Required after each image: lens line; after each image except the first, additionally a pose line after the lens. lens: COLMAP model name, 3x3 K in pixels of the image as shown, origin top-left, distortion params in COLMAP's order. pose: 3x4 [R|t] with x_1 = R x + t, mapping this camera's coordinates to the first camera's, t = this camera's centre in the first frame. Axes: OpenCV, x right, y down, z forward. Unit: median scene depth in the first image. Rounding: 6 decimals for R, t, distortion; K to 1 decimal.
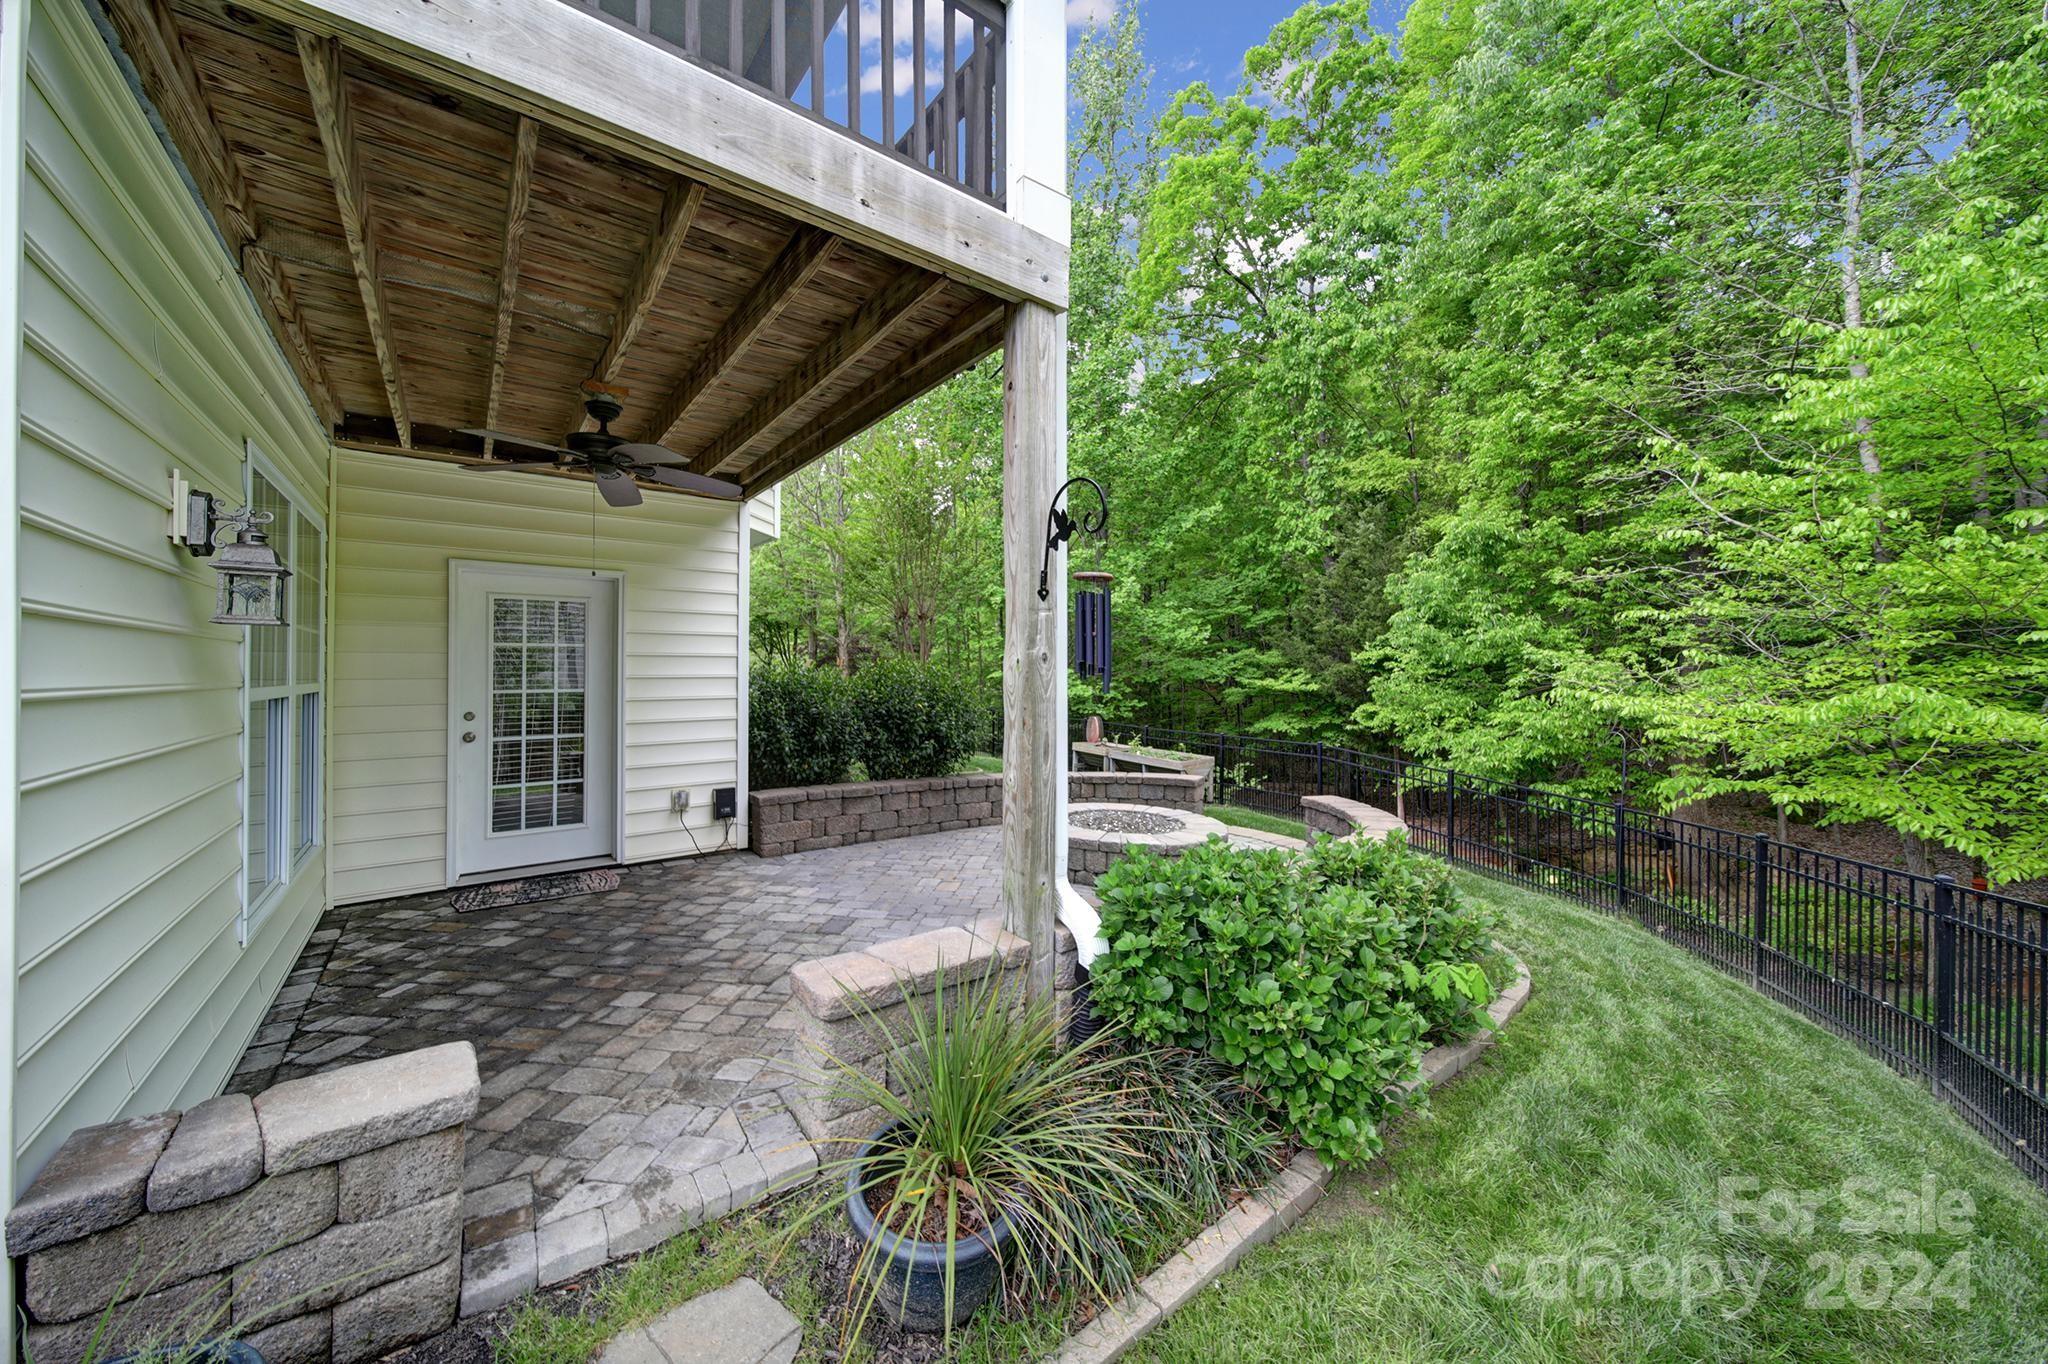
lens RADIAL K [[726.8, 0, 1023.5], [0, 726.8, 675.7], [0, 0, 1]] dist [-0.001038, 0.000126]
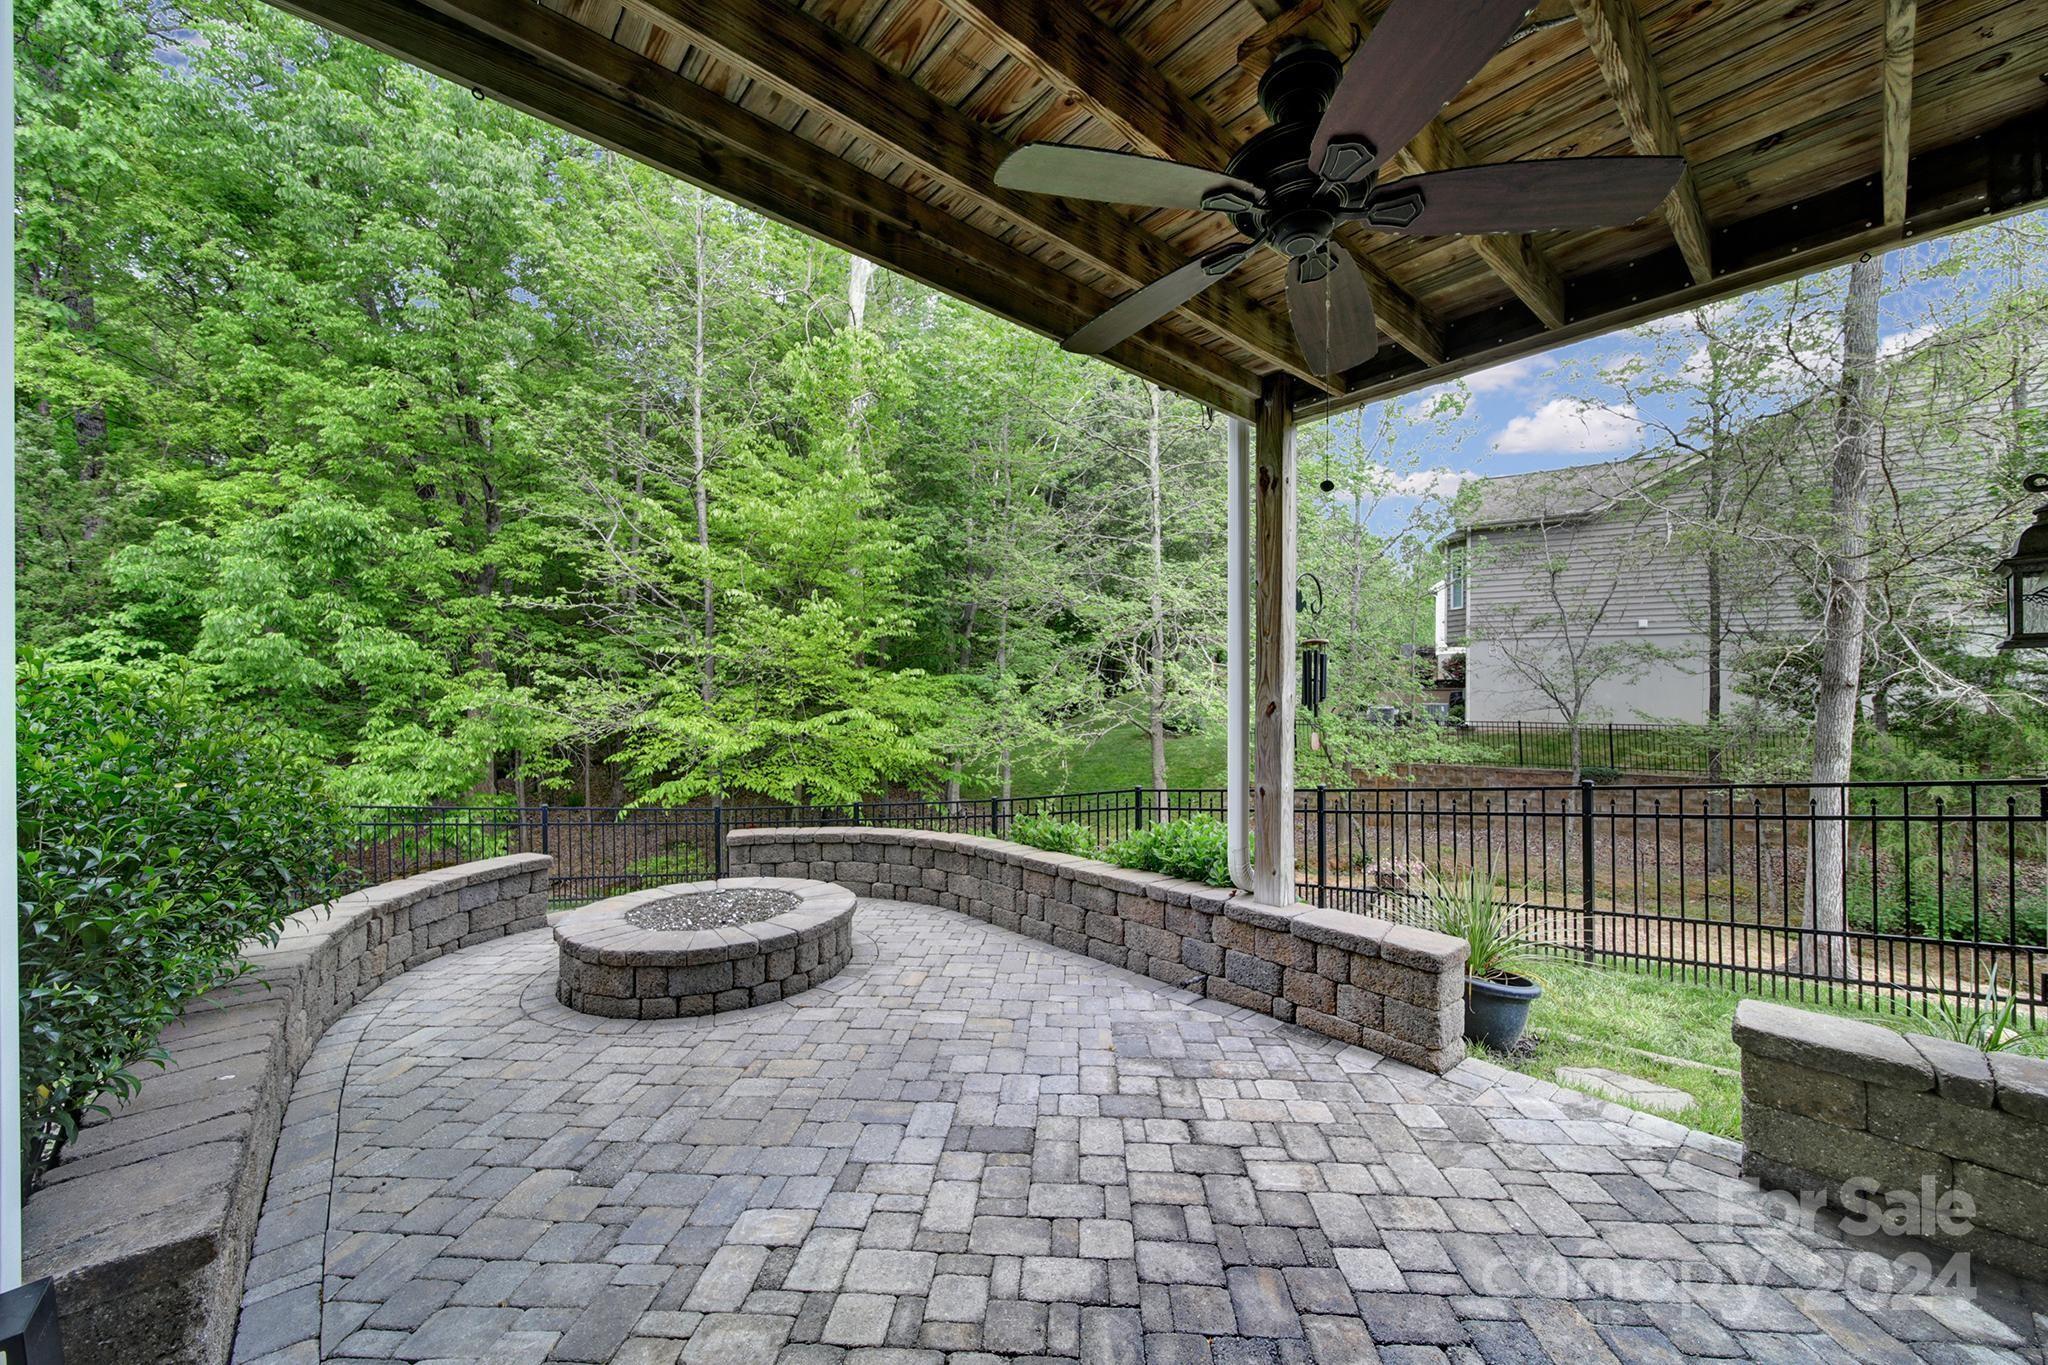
lens RADIAL K [[726.8, 0, 1025.1], [0, 726.8, 686.9], [0, 0, 1]] dist [-0.001038, 0.000126]
pose [[-0.048311, 0.008421, 0.998797, -1.053018], [0.004601, 0.999956, -0.008209, -0.030455], [-0.998822, 0.004199, -0.048348, 1.223674]]
